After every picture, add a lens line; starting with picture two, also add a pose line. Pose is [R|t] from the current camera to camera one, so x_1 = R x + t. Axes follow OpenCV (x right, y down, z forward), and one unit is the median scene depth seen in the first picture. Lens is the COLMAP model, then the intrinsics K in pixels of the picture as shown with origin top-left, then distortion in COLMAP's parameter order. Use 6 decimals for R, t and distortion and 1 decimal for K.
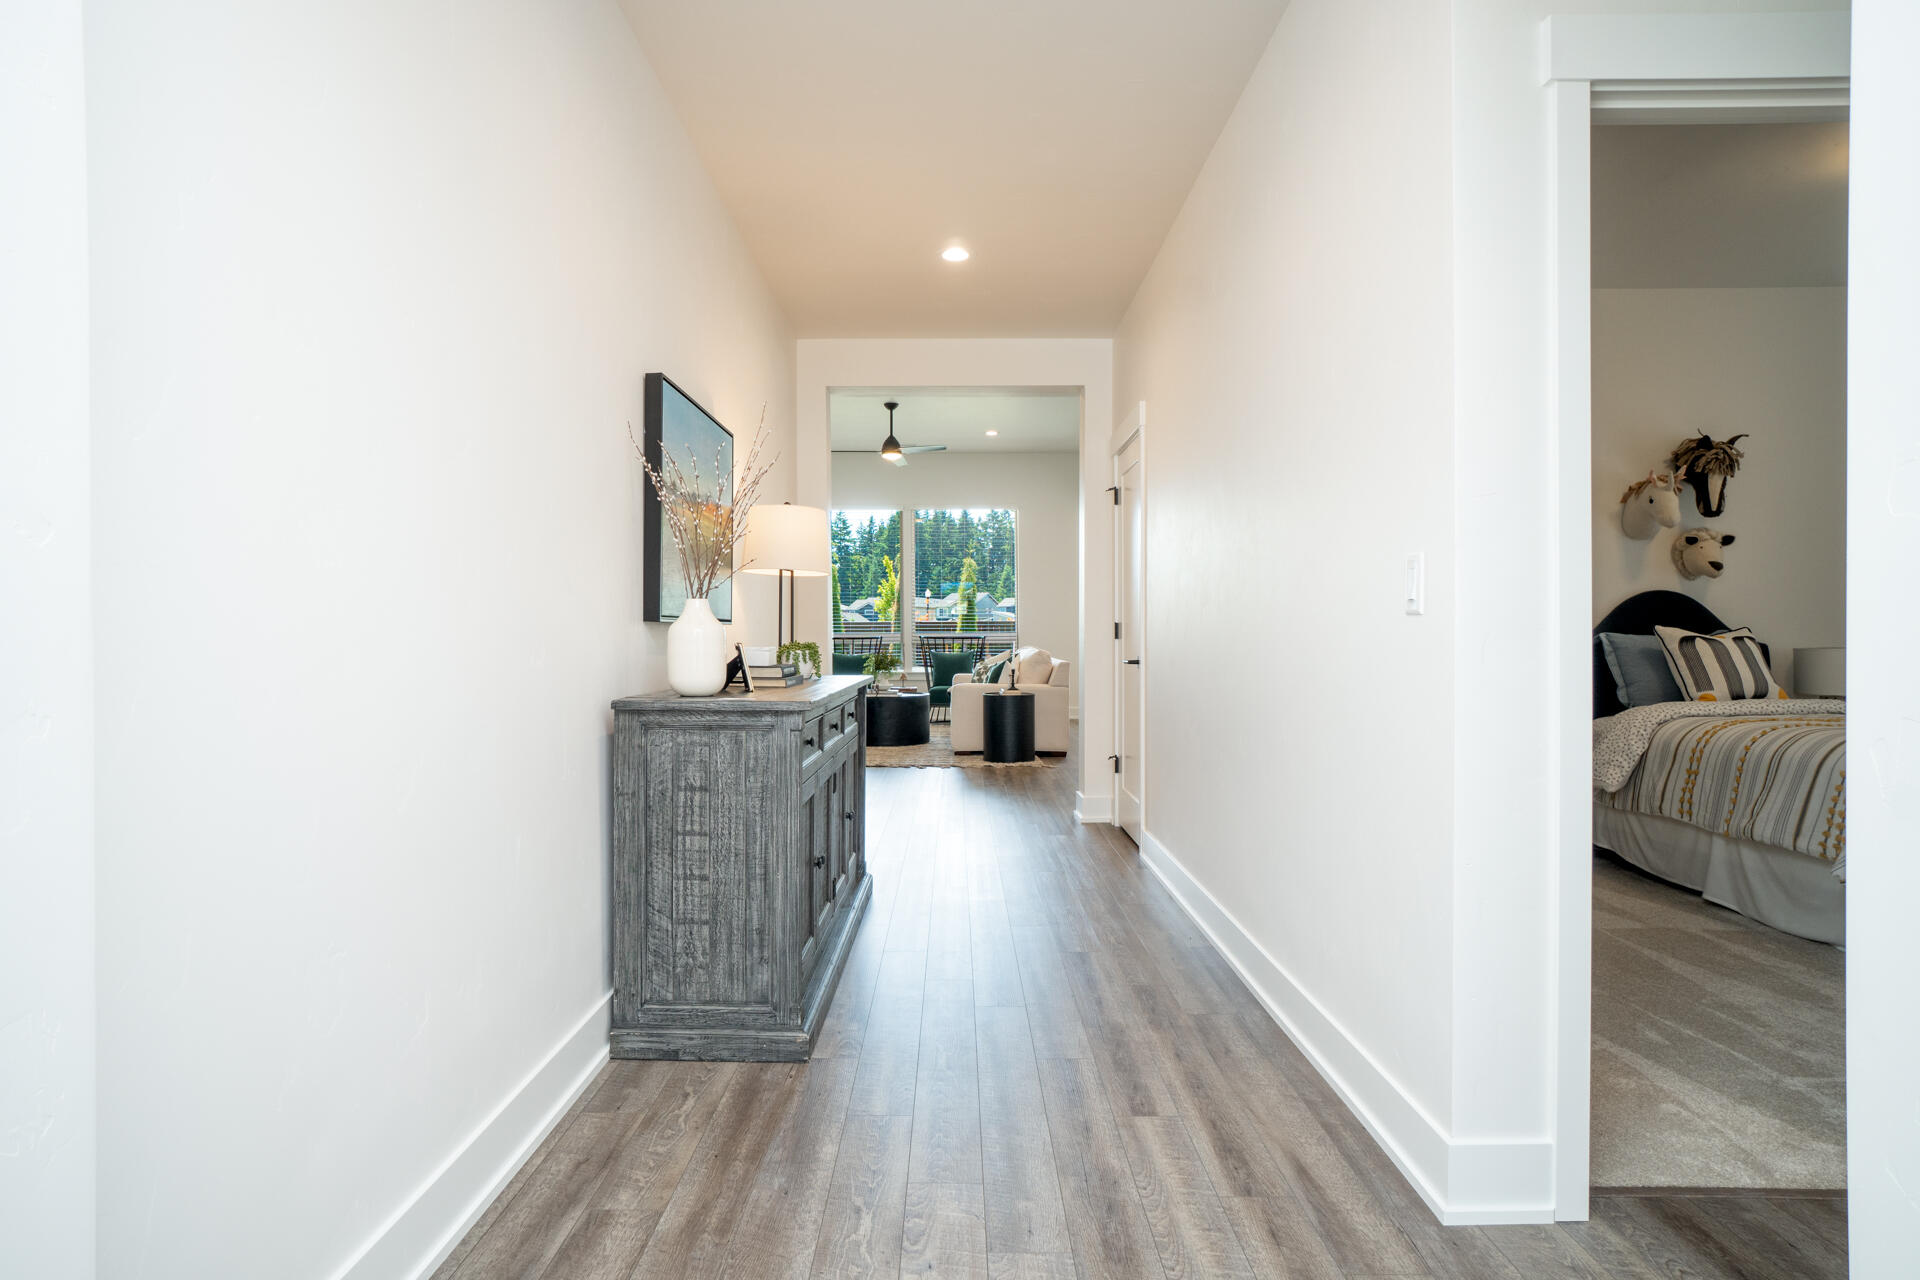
lens RADIAL K [[1095.3, 0, 962.5], [0, 1095.3, 632.1], [0, 0, 1]] dist [-0.123141, 0.123125]
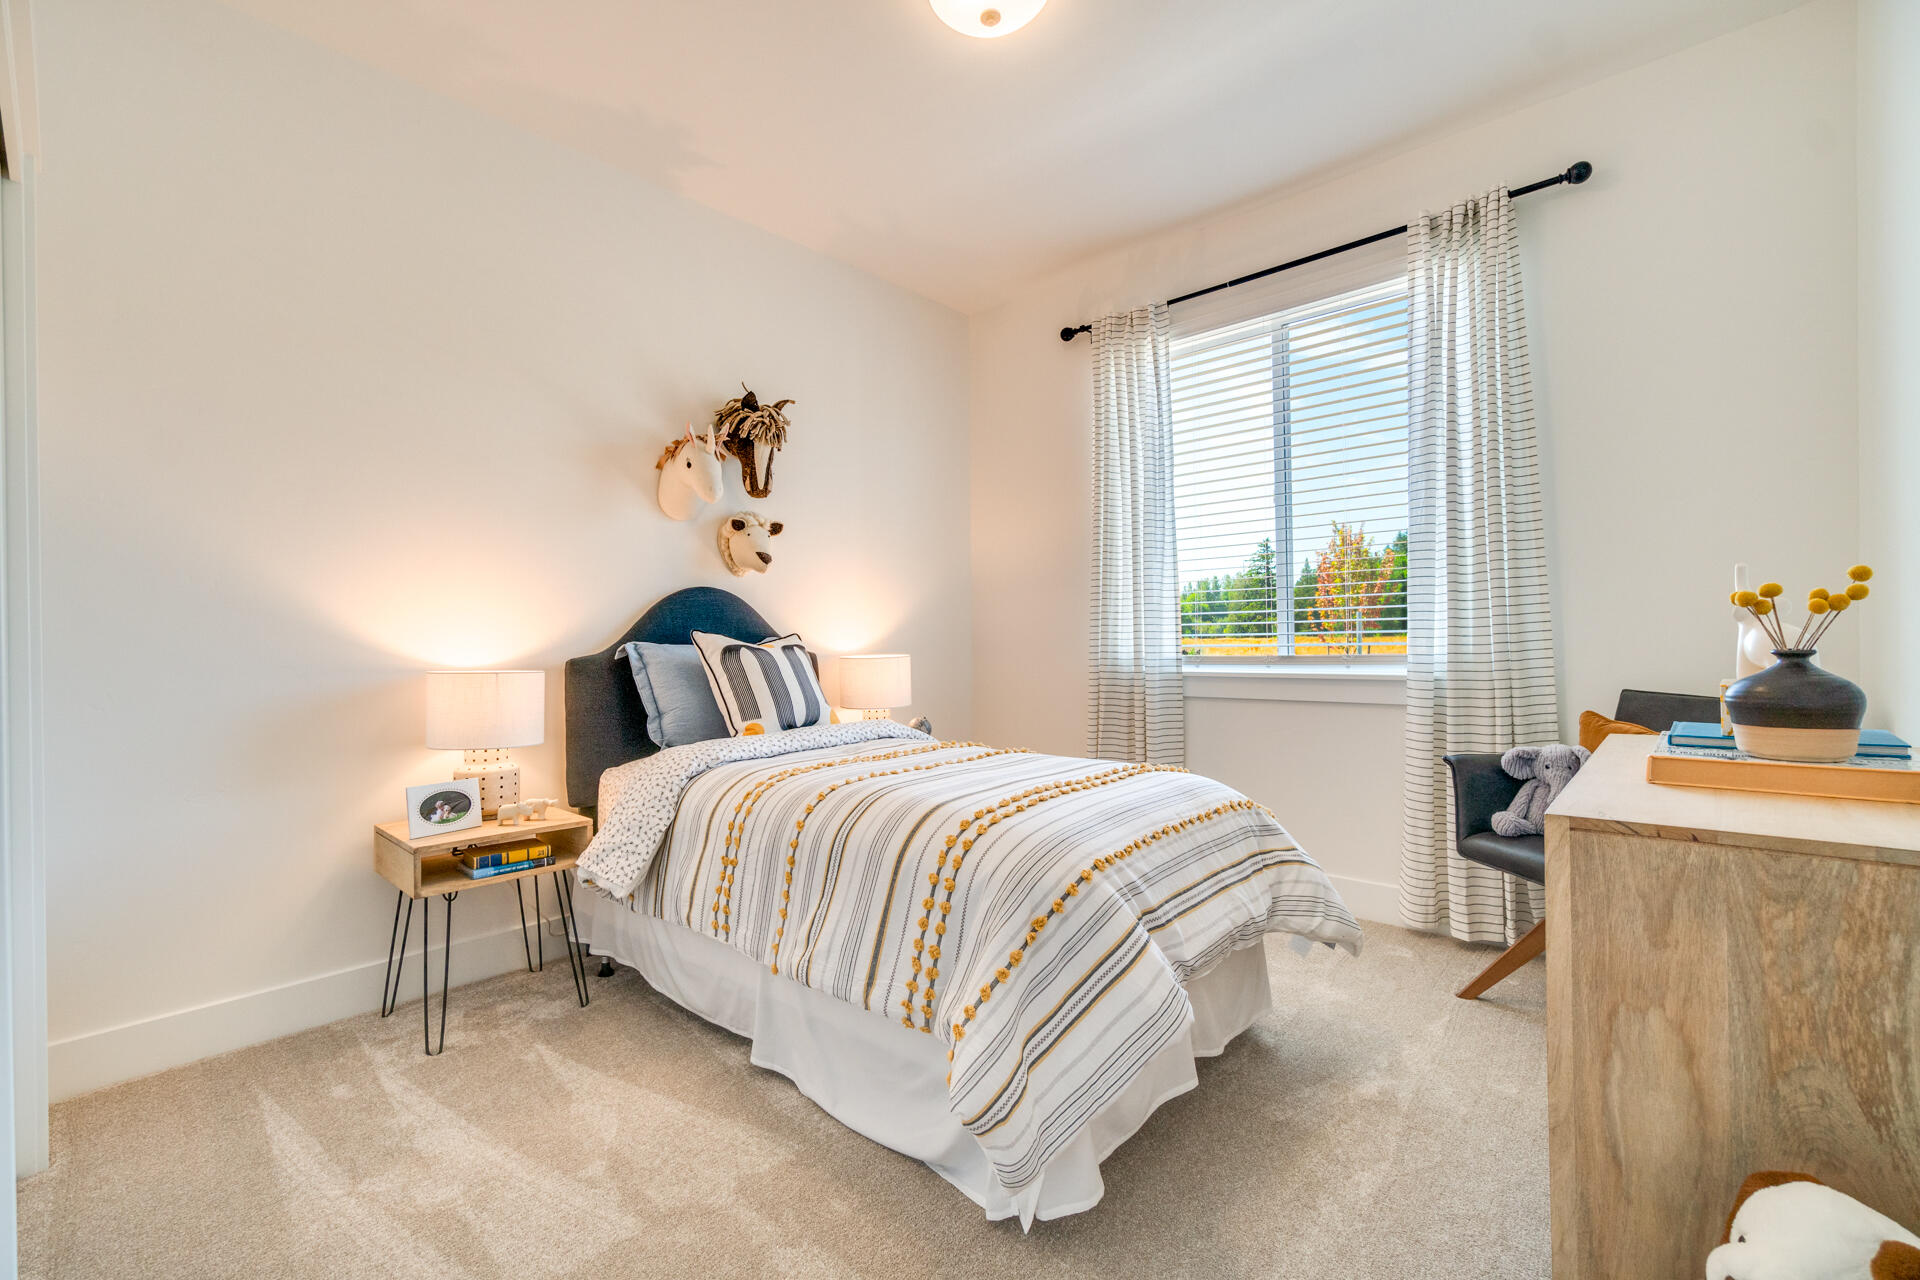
lens RADIAL K [[819.8, 0, 949.7], [0, 819.8, 640.7], [0, 0, 1]] dist [0.002938, 0.000367]
pose [[0.679806, -0.007225, 0.733357, 0.368113], [0.013971, 0.999898, -0.003101, 0.004342], [-0.733259, 0.012354, 0.679837, 0.500937]]
